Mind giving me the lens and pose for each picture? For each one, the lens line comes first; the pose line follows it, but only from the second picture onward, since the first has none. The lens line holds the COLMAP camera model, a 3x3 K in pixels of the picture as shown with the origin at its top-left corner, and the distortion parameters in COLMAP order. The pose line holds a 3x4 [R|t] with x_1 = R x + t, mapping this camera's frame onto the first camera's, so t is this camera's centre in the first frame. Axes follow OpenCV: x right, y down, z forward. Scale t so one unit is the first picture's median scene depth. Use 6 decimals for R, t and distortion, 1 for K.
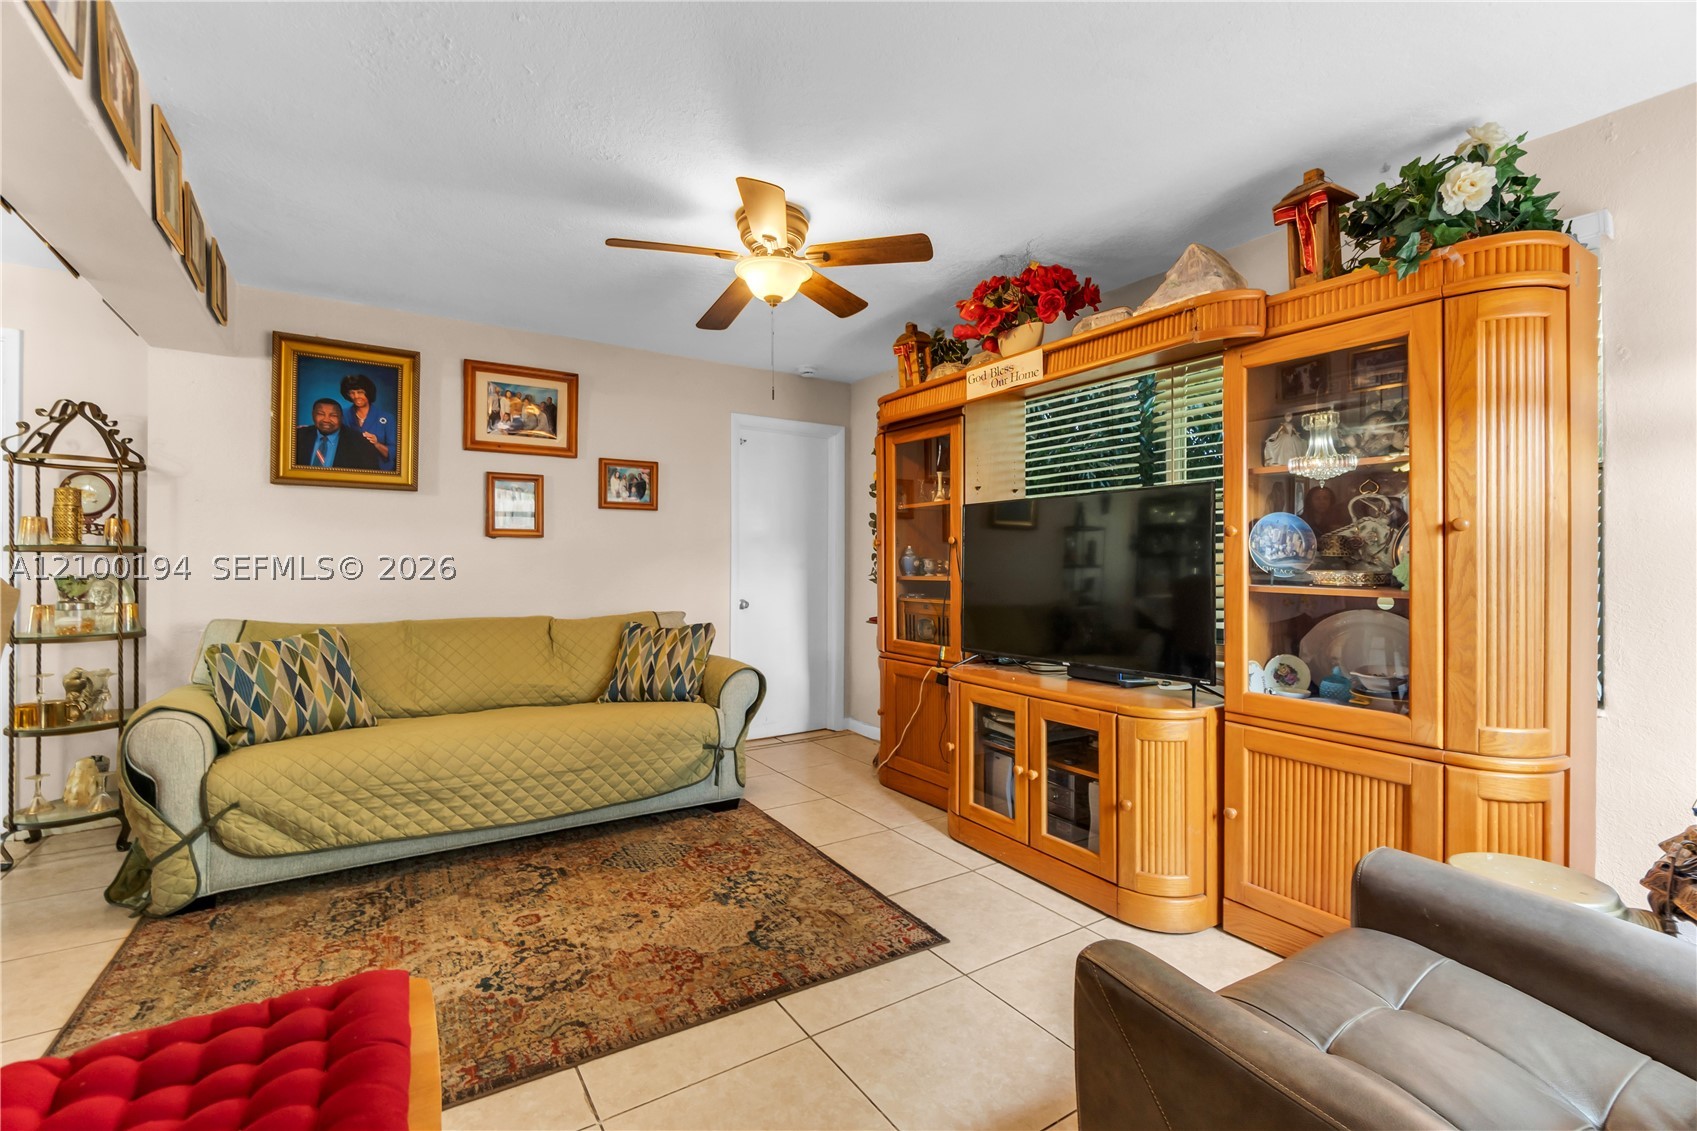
lens RADIAL K [[737.4, 0, 838.5], [0, 737.4, 555.4], [0, 0, 1]] dist [-0.000888, 0.000048]
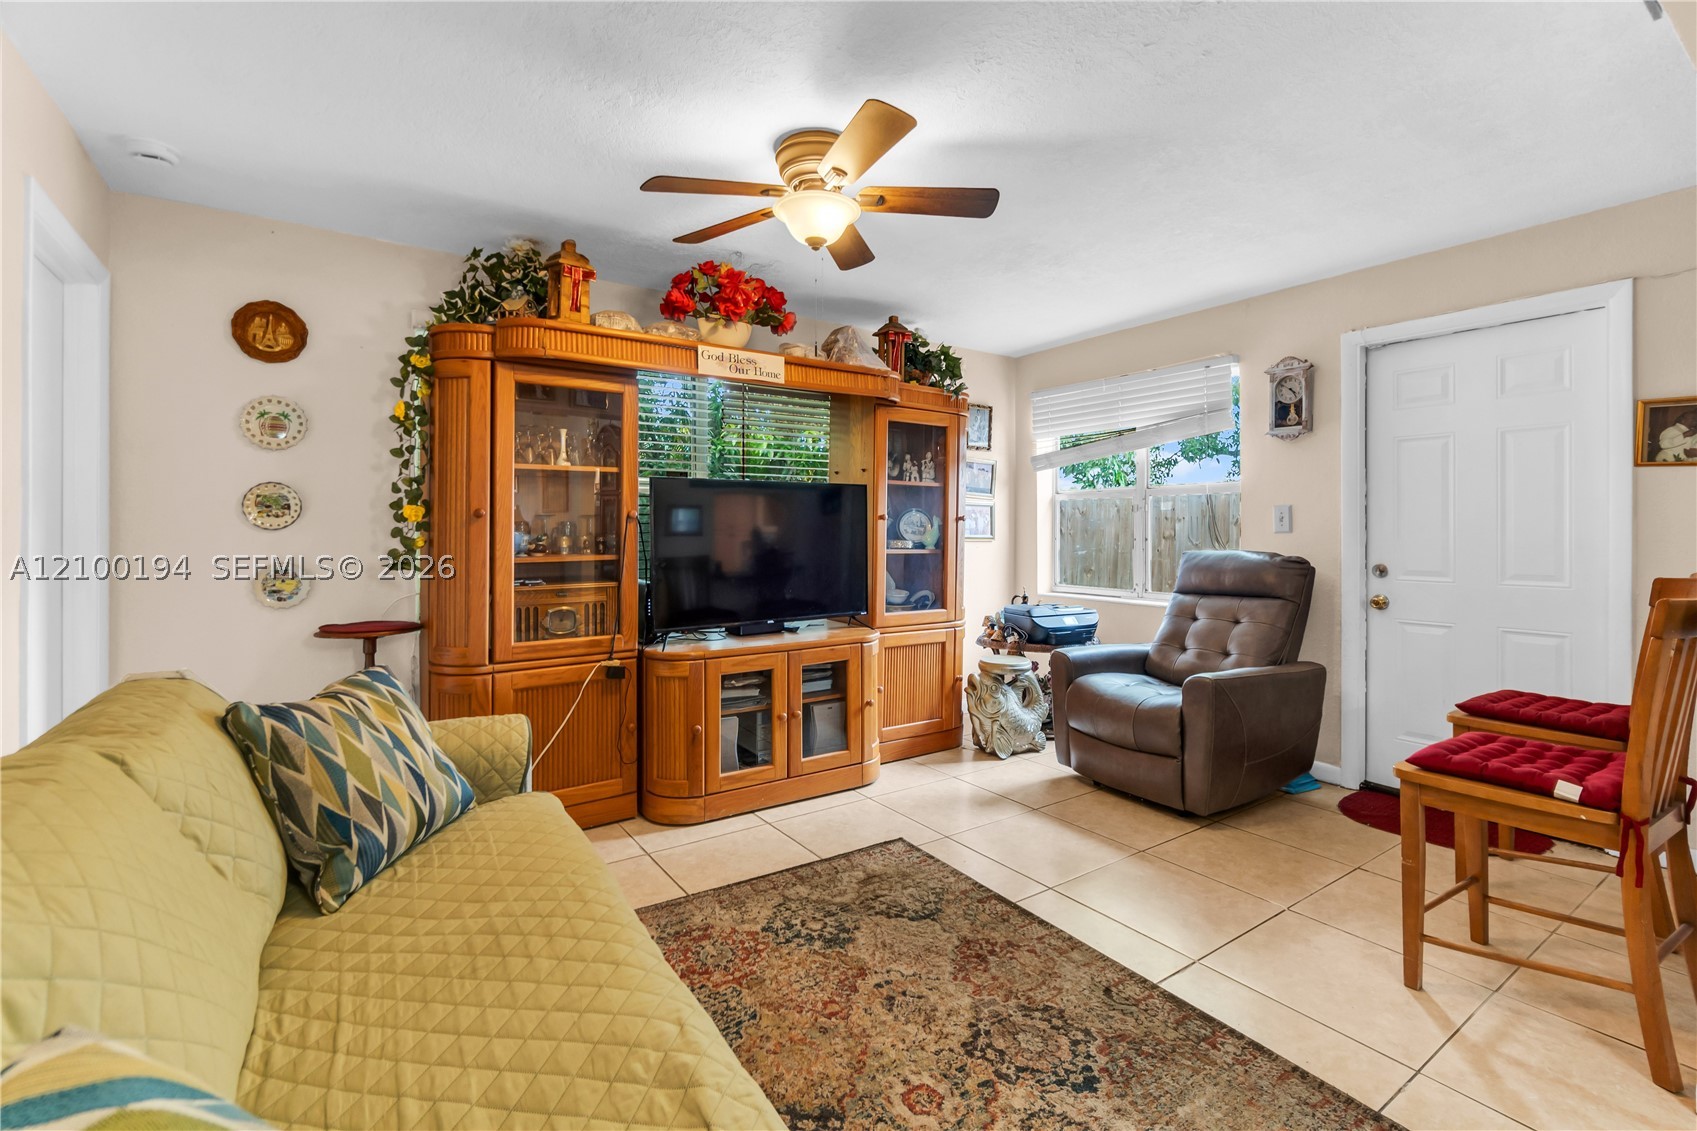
lens RADIAL K [[736.5, 0, 842.8], [0, 736.5, 527.9], [0, 0, 1]] dist [-0.001157, -0.000109]
pose [[-0.021953, 0.001626, 0.999758, -1.045307], [-0.007253, 0.999972, -0.001786, -0.005567], [-0.999733, -0.007291, -0.021941, 1.065517]]
